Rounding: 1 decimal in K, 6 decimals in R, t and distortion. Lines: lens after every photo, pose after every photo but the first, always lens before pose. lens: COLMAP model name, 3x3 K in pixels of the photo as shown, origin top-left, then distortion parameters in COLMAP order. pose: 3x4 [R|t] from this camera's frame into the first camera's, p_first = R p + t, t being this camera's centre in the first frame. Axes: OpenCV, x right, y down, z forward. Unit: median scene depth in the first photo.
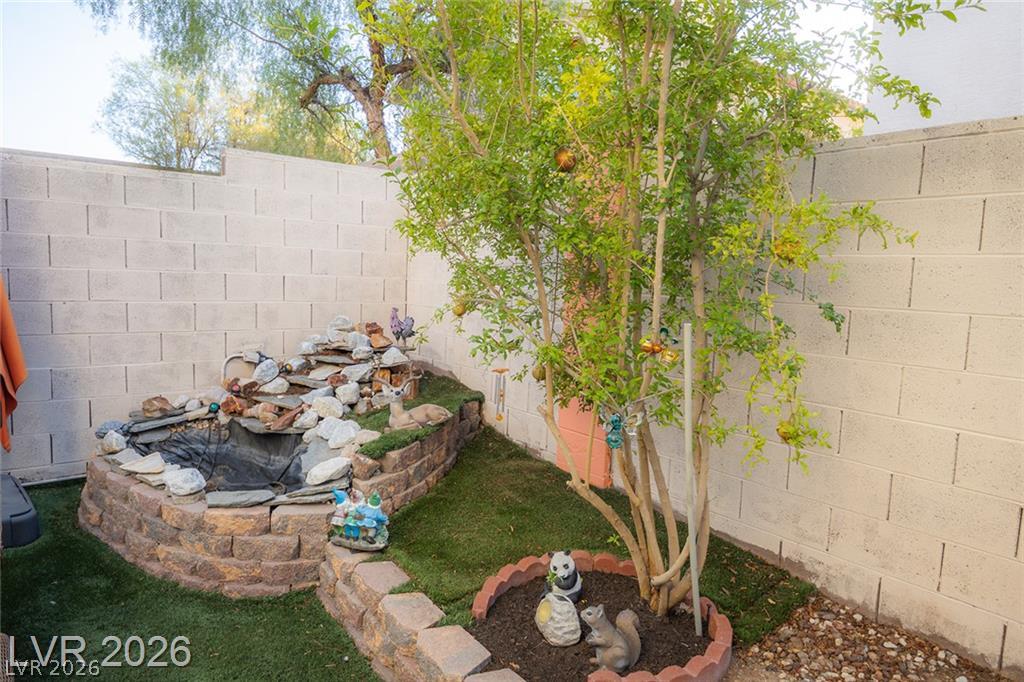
lens RADIAL K [[652.6, 0, 512.0], [0, 652.6, 341.0], [0, 0, 1]] dist [0.004455, 0.000666]
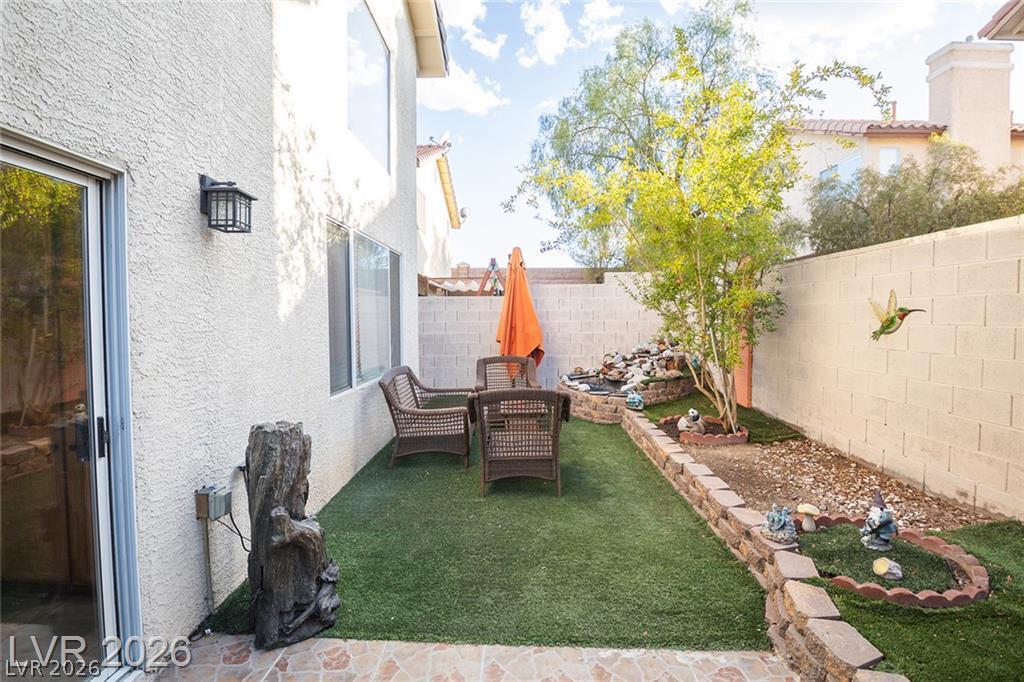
lens RADIAL K [[475.4, 0, 512.0], [0, 475.4, 341.0], [0, 0, 1]] dist [0.011880, -0.025819]
pose [[0.785150, -0.012366, -0.619183, 0.477520], [-0.029726, 0.997896, -0.057623, 0.102015], [0.618592, 0.063648, 0.783130, -0.751043]]
